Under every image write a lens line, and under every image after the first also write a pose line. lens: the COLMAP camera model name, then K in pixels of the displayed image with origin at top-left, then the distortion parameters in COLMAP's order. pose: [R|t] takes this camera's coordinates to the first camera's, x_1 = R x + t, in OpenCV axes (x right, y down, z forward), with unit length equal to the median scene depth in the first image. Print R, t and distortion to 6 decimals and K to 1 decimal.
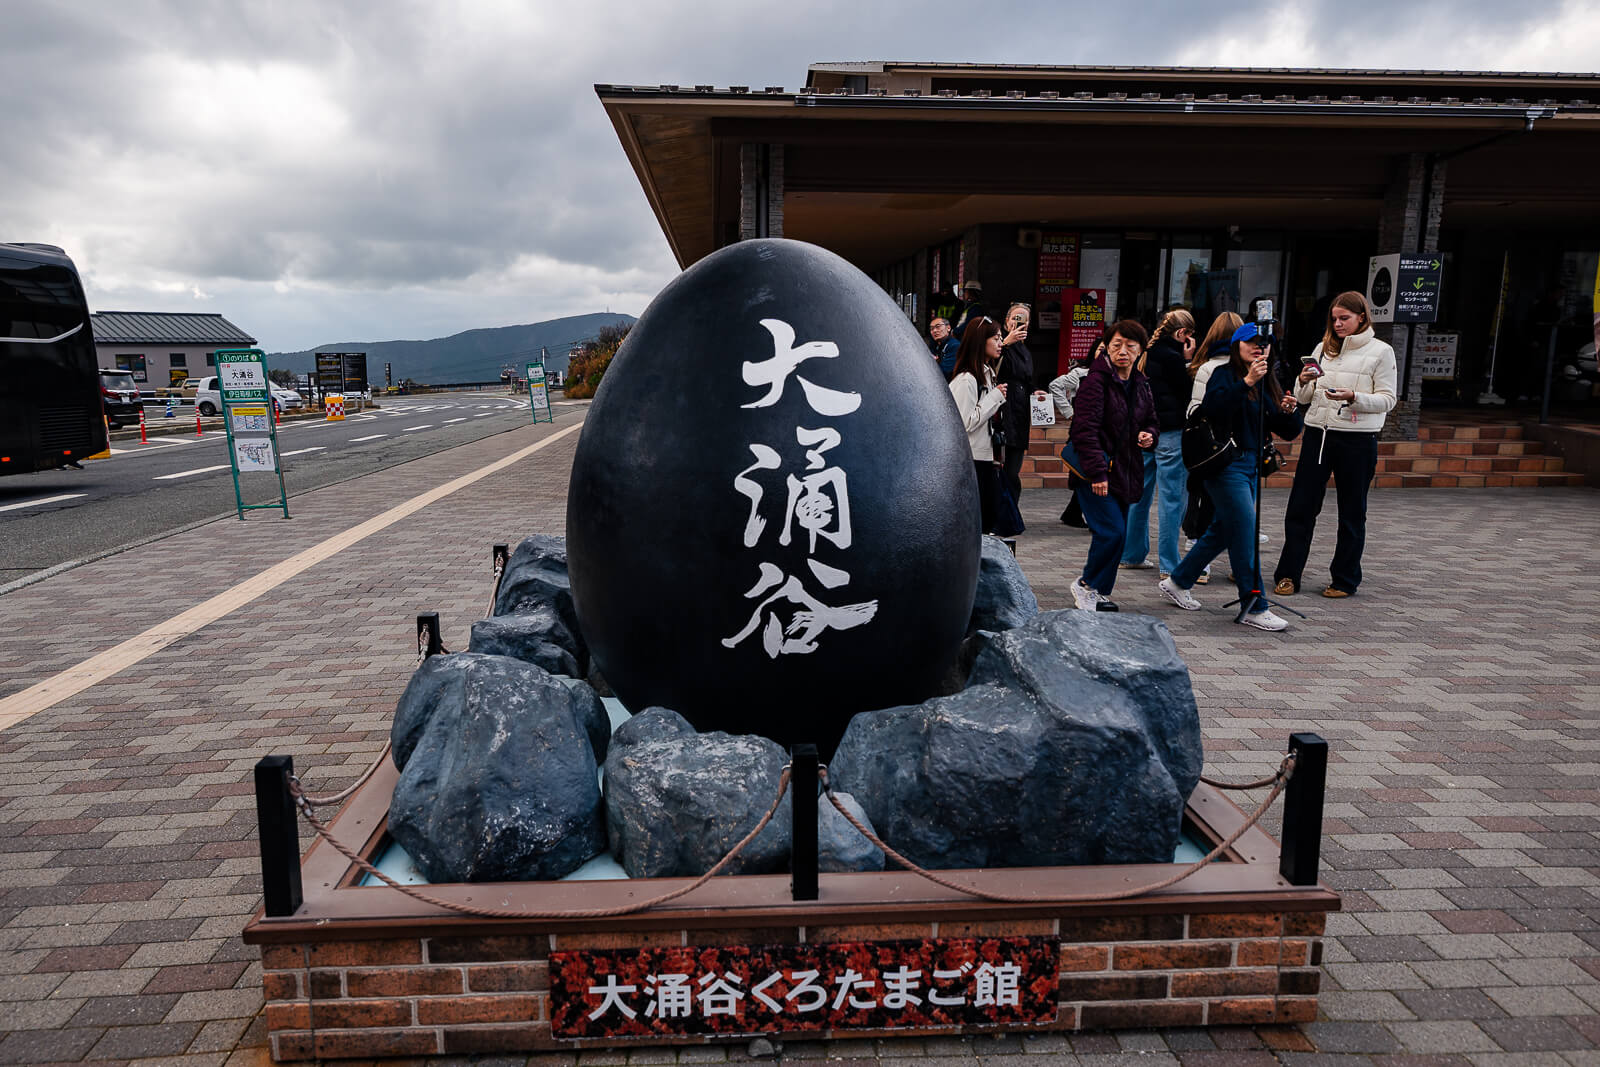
lens RADIAL K [[938.4, 0, 817.5], [0, 938.4, 528.3], [0, 0, 1]] dist [-0.044894, 0.040160]
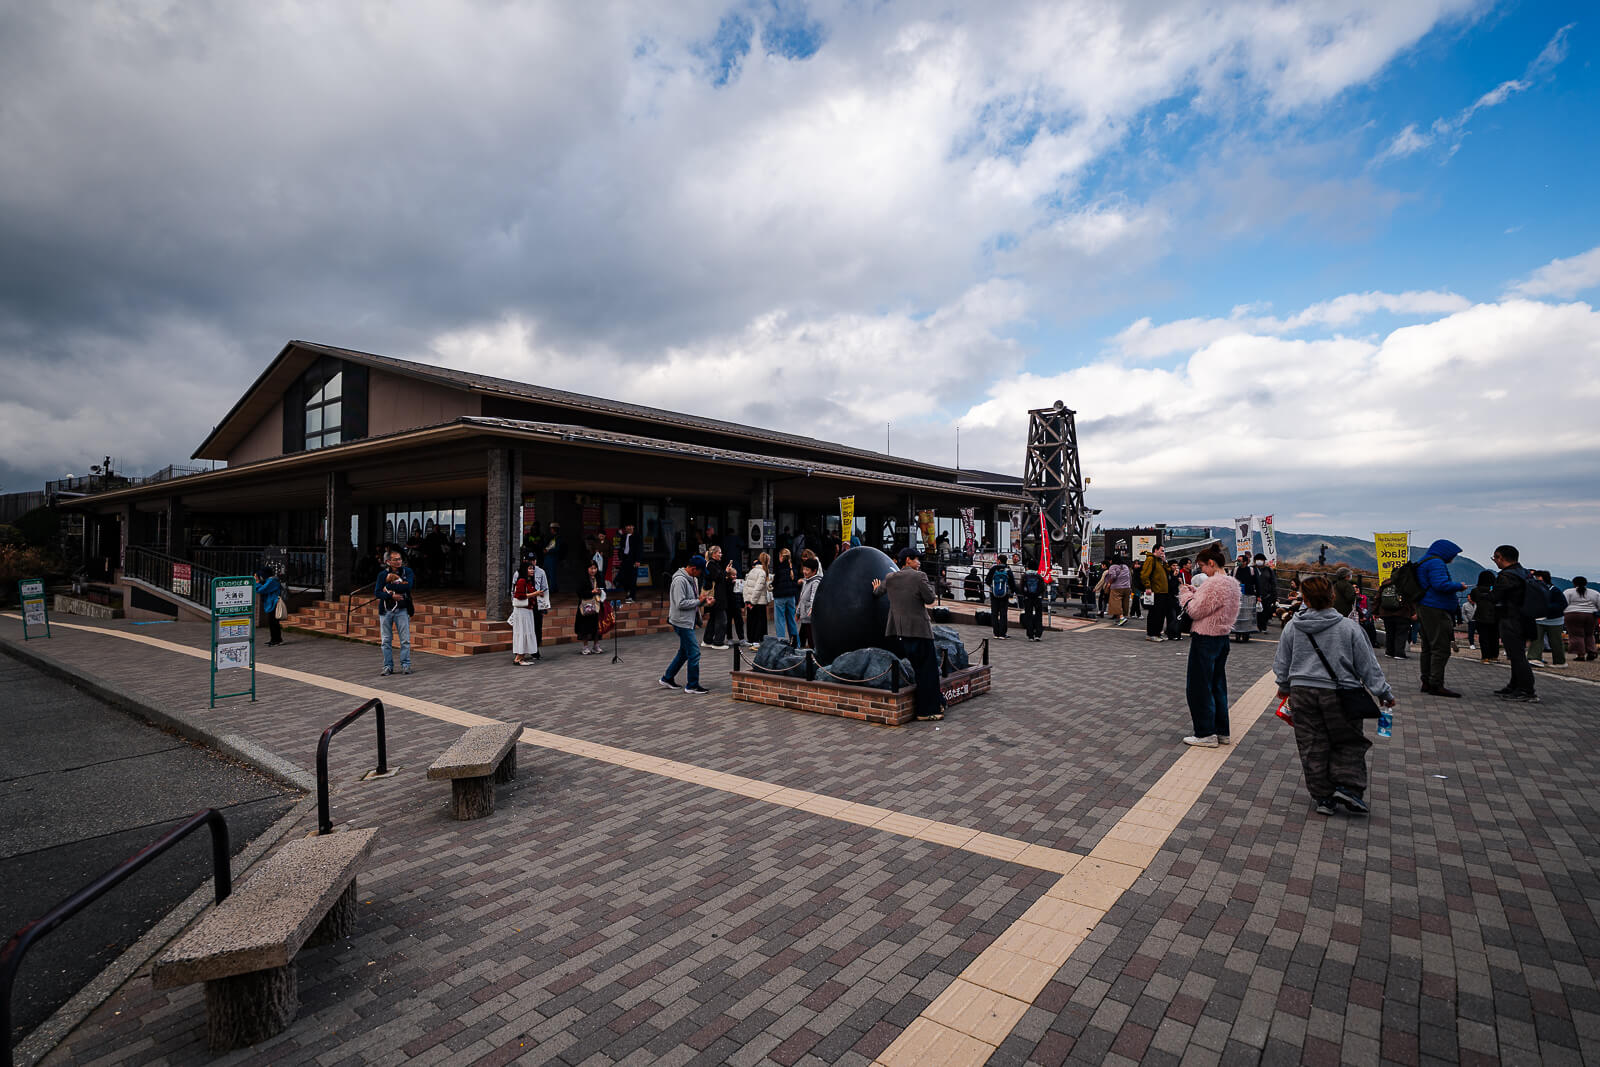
lens RADIAL K [[762.8, 0, 780.3], [0, 762.8, 548.6], [0, 0, 1]] dist [-0.002579, 0.004470]
pose [[0.666901, -0.003261, 0.745139, -0.746003], [0.140579, 0.982584, -0.121517, 0.010480], [-0.731766, 0.185791, 0.655745, -0.255624]]
